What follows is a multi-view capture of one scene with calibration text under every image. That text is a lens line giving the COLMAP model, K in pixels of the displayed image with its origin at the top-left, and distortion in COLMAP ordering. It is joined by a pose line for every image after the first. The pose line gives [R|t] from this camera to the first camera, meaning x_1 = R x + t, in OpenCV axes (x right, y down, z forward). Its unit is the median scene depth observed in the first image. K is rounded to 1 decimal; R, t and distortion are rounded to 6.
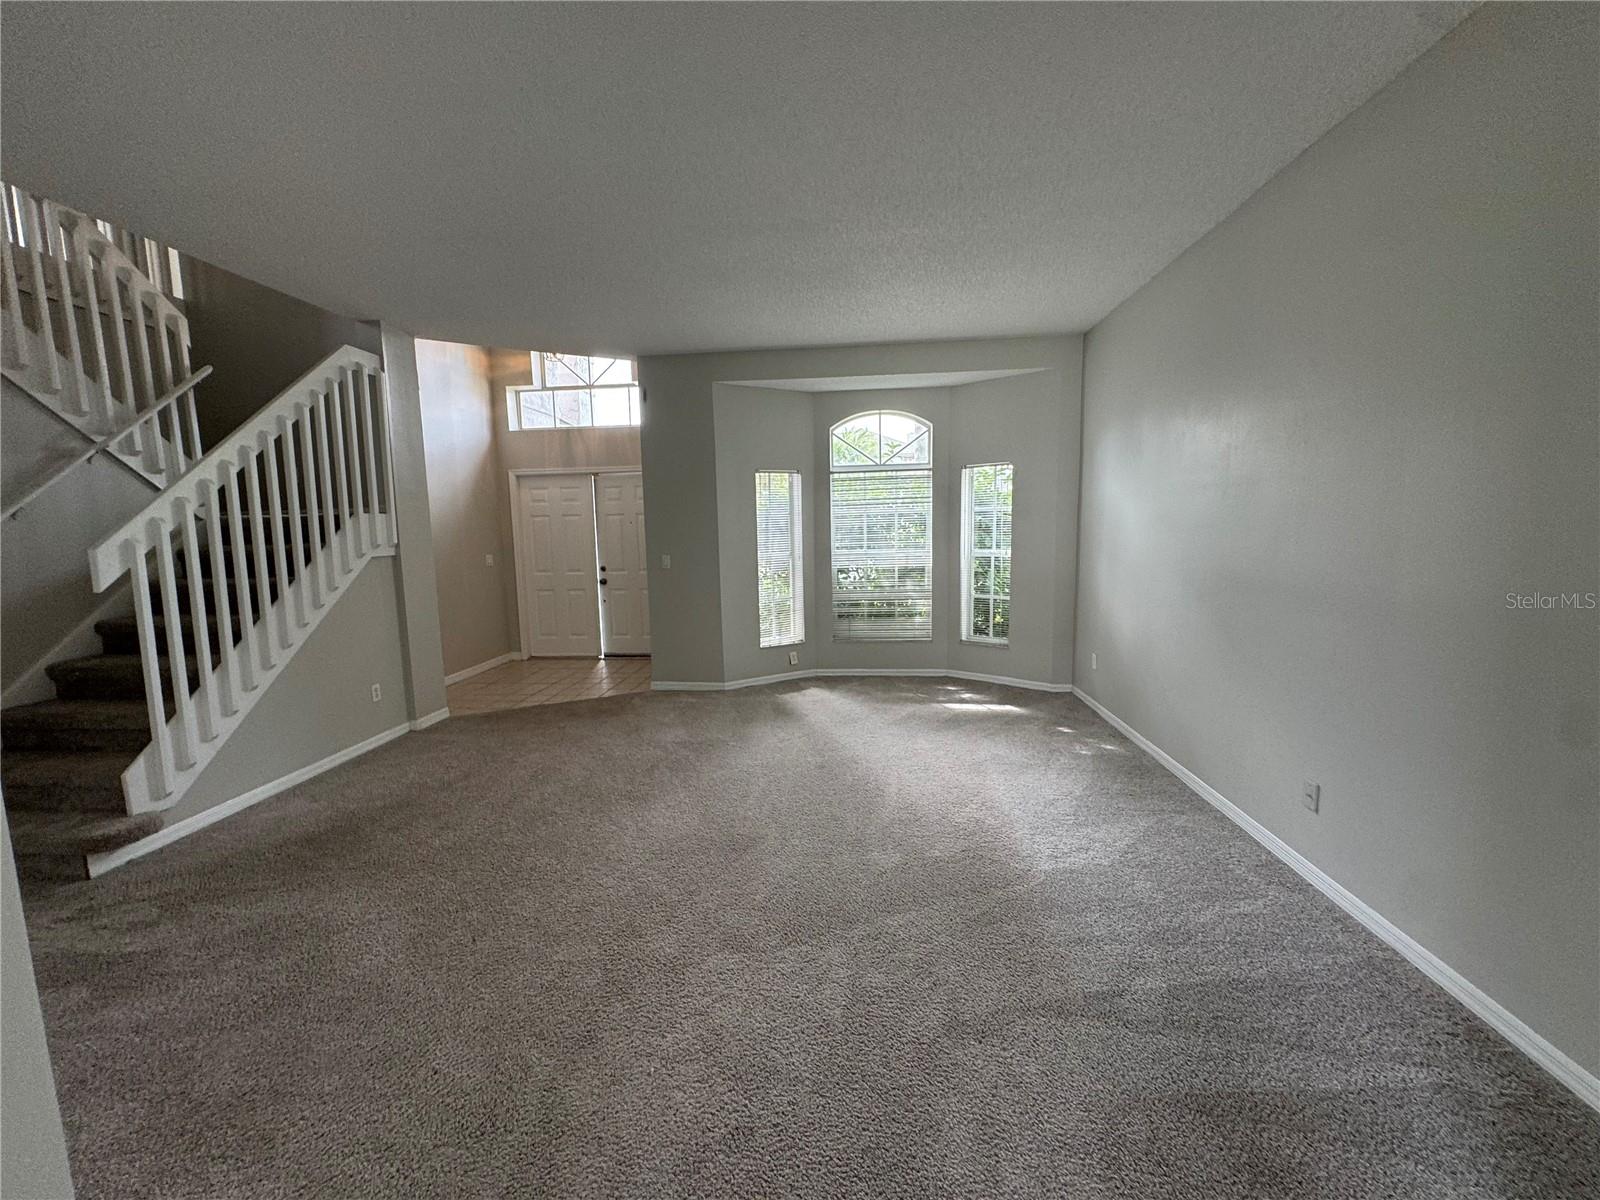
lens RADIAL K [[639.7, 0, 792.7], [0, 639.7, 600.5], [0, 0, 1]] dist [-0.006409, 0.001471]
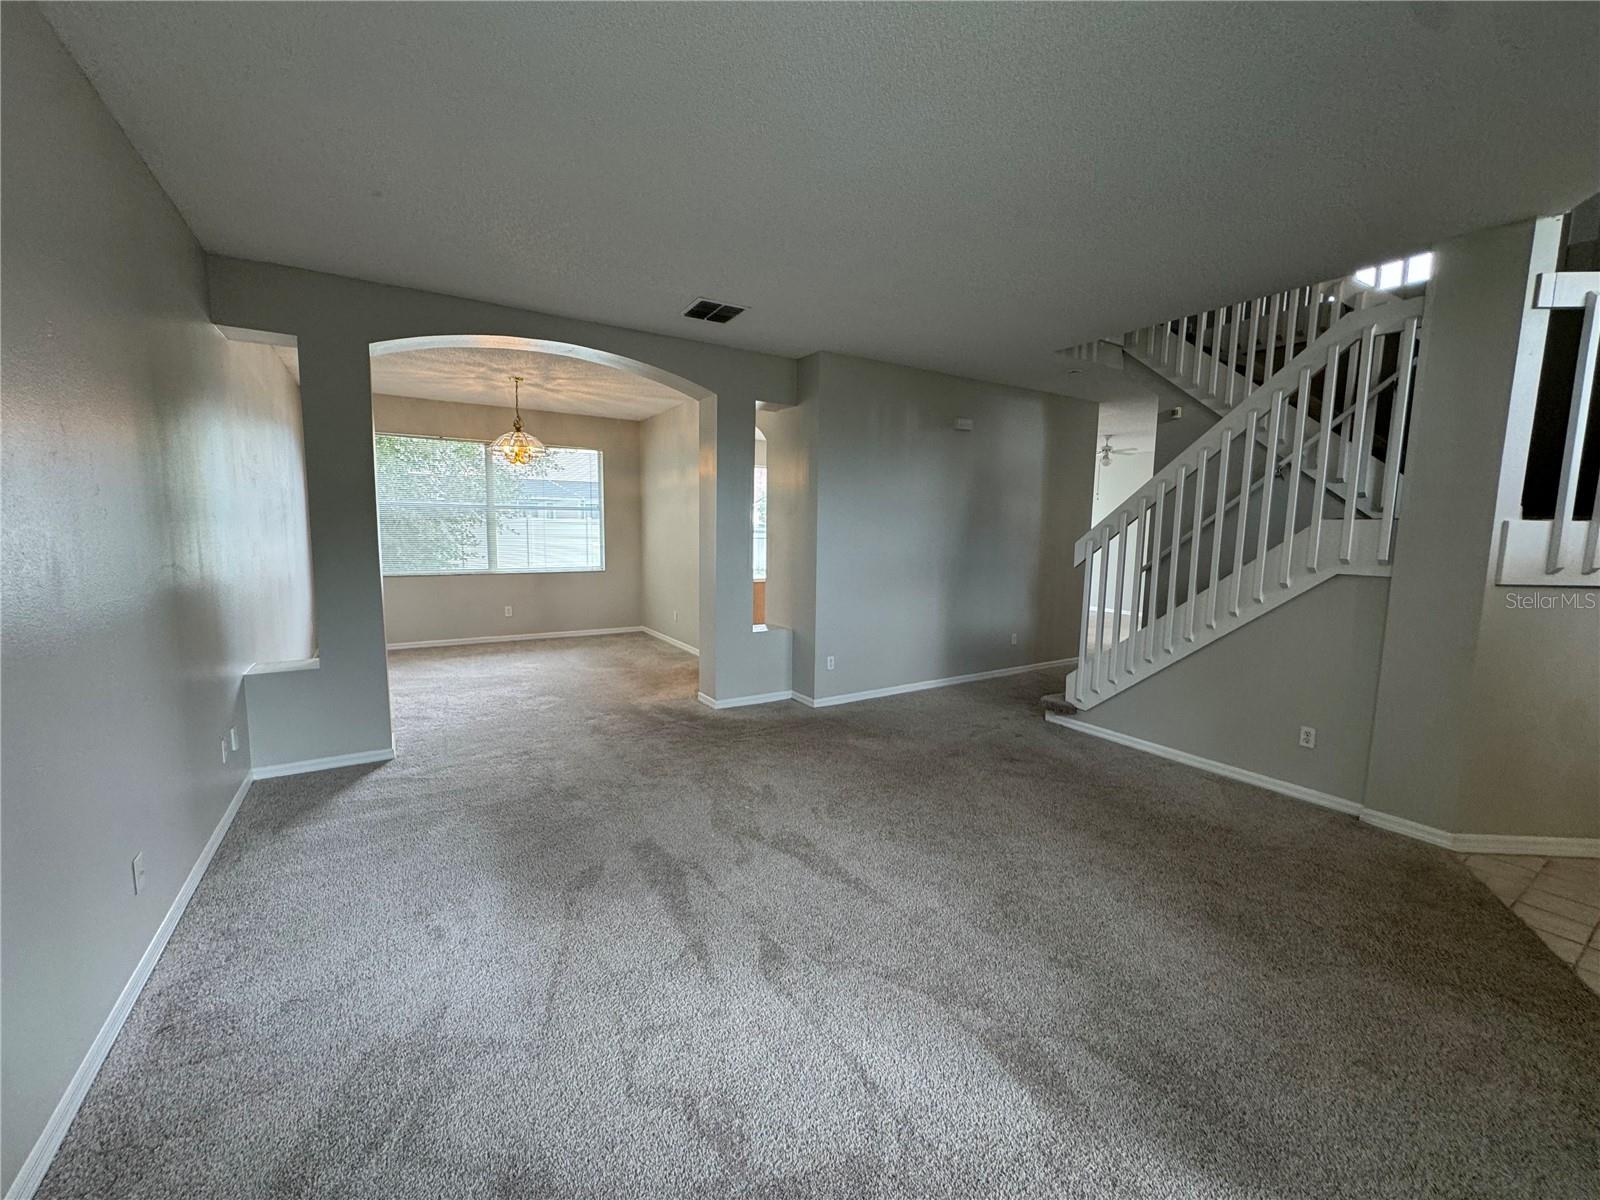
lens RADIAL K [[639.7, 0, 795.1], [0, 639.7, 599.5], [0, 0, 1]] dist [-0.006409, 0.001471]
pose [[-0.791014, 0.076320, -0.607018, 0.358281], [-0.074308, 0.972858, 0.219148, -0.160563], [0.607268, 0.218456, -0.763873, 1.190644]]
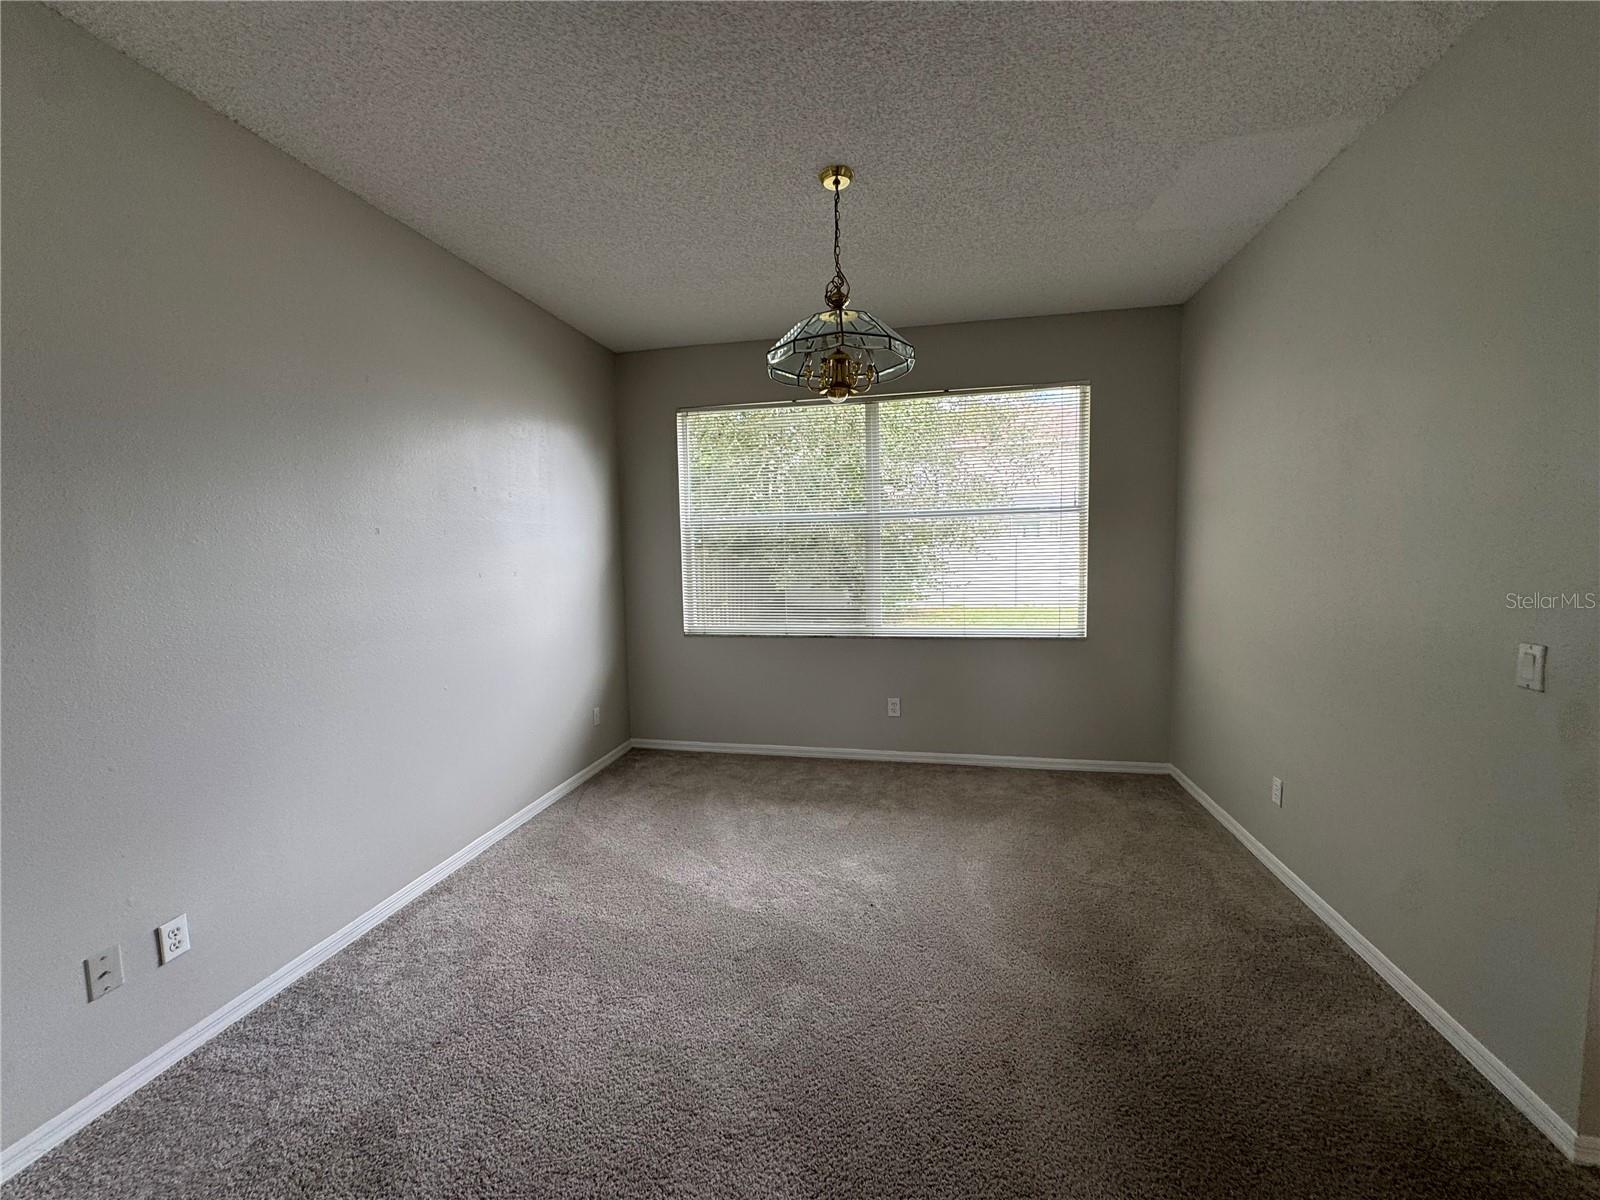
lens RADIAL K [[639.7, 0, 797.1], [0, 639.7, 602.0], [0, 0, 1]] dist [-0.006409, 0.001471]
pose [[-0.994107, 0.029843, 0.104211, -0.063665], [0.050471, 0.978224, 0.201323, -0.031372], [-0.095934, 0.205397, -0.973966, 0.241586]]
